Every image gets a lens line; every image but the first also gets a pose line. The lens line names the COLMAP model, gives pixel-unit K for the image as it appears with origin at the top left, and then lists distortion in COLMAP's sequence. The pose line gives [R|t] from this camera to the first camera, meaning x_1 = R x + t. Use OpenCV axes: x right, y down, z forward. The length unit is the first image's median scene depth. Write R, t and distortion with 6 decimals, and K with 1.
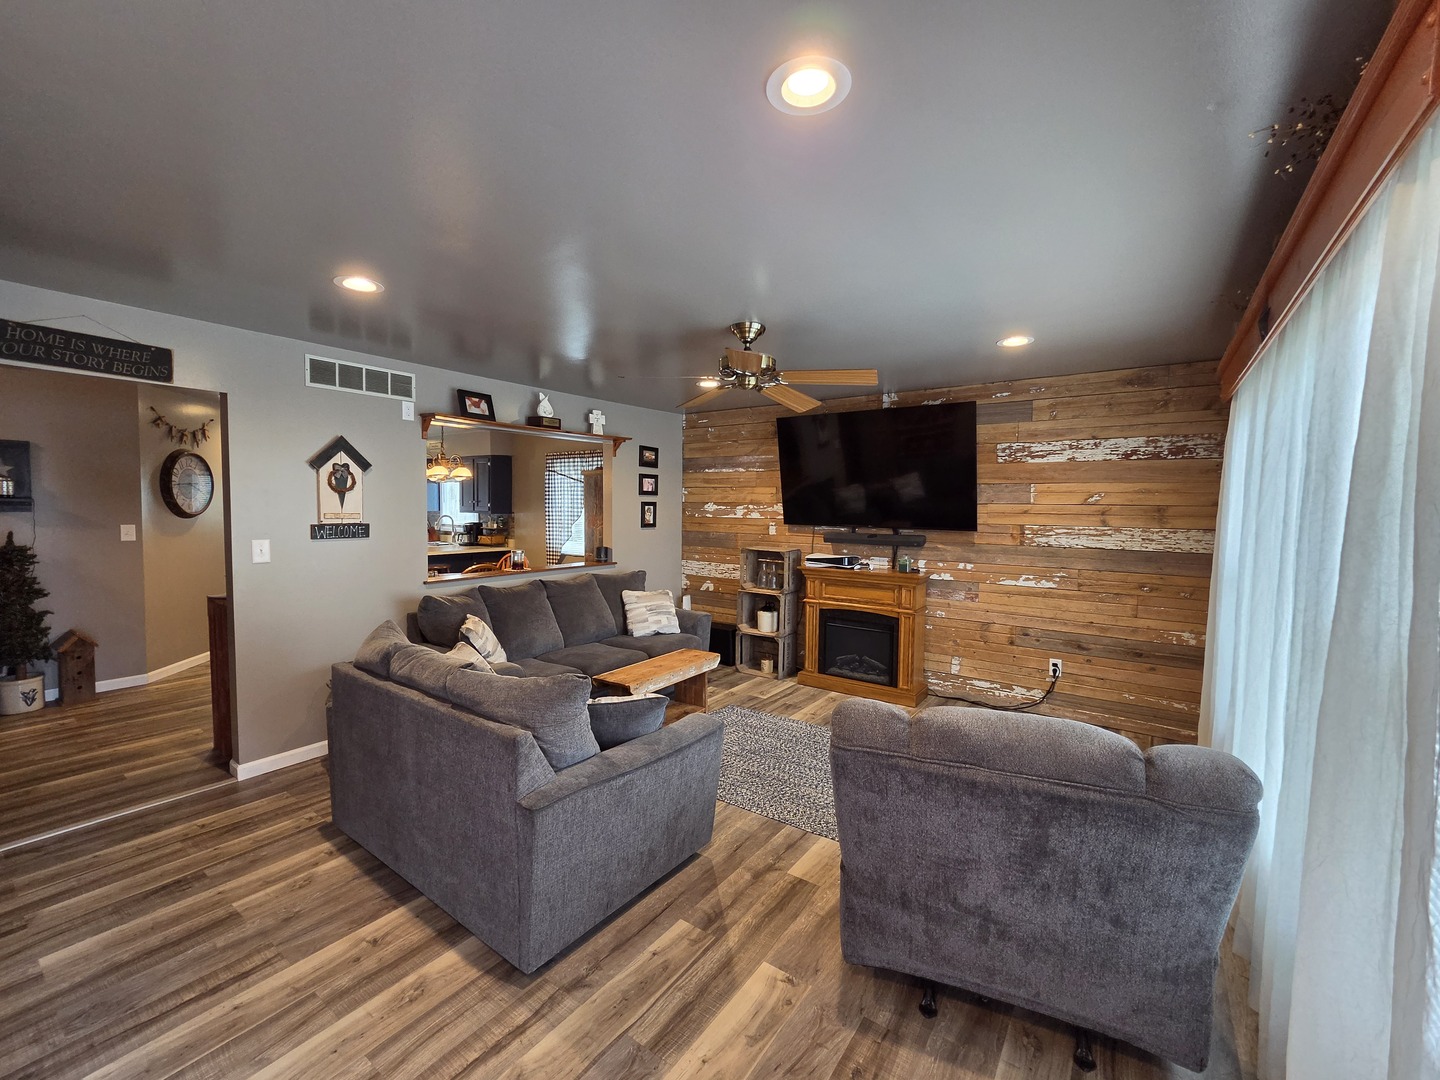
lens RADIAL K [[596.9, 0, 710.8], [0, 596.9, 538.9], [0, 0, 1]] dist [-0.002584, 0.002192]
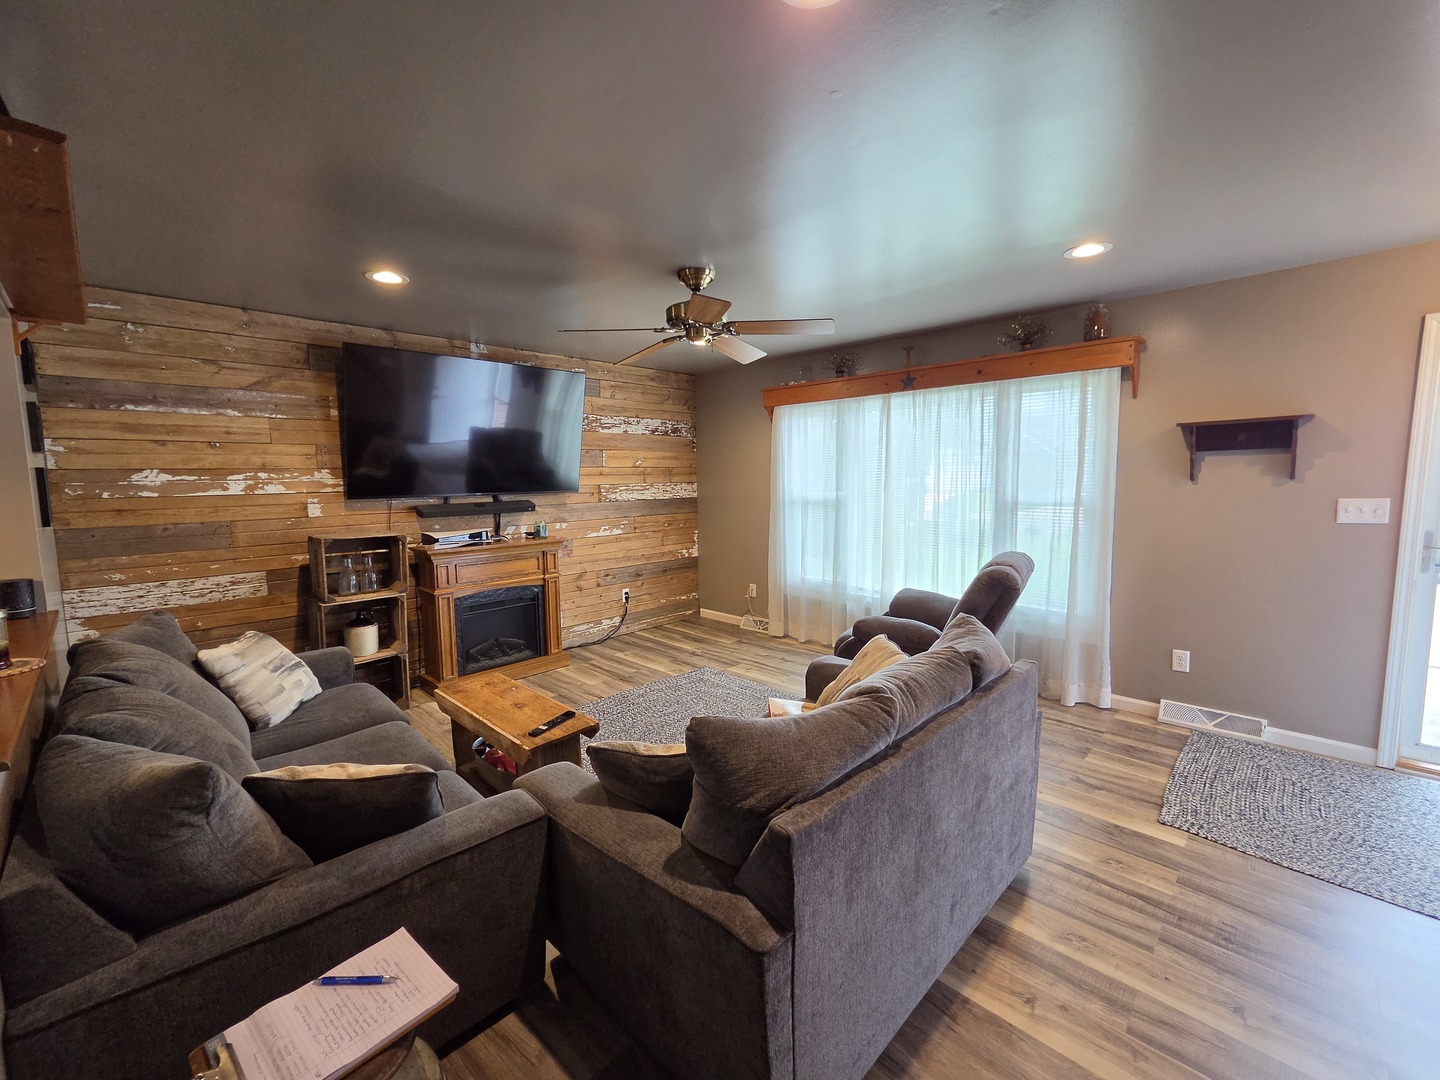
lens RADIAL K [[596.9, 0, 723.1], [0, 596.9, 538.3], [0, 0, 1]] dist [-0.002584, 0.002192]
pose [[0.140148, -0.117565, 0.983126, -0.635631], [0.073024, 0.991449, 0.108150, -0.028801], [-0.987434, 0.056635, 0.147535, 0.595343]]
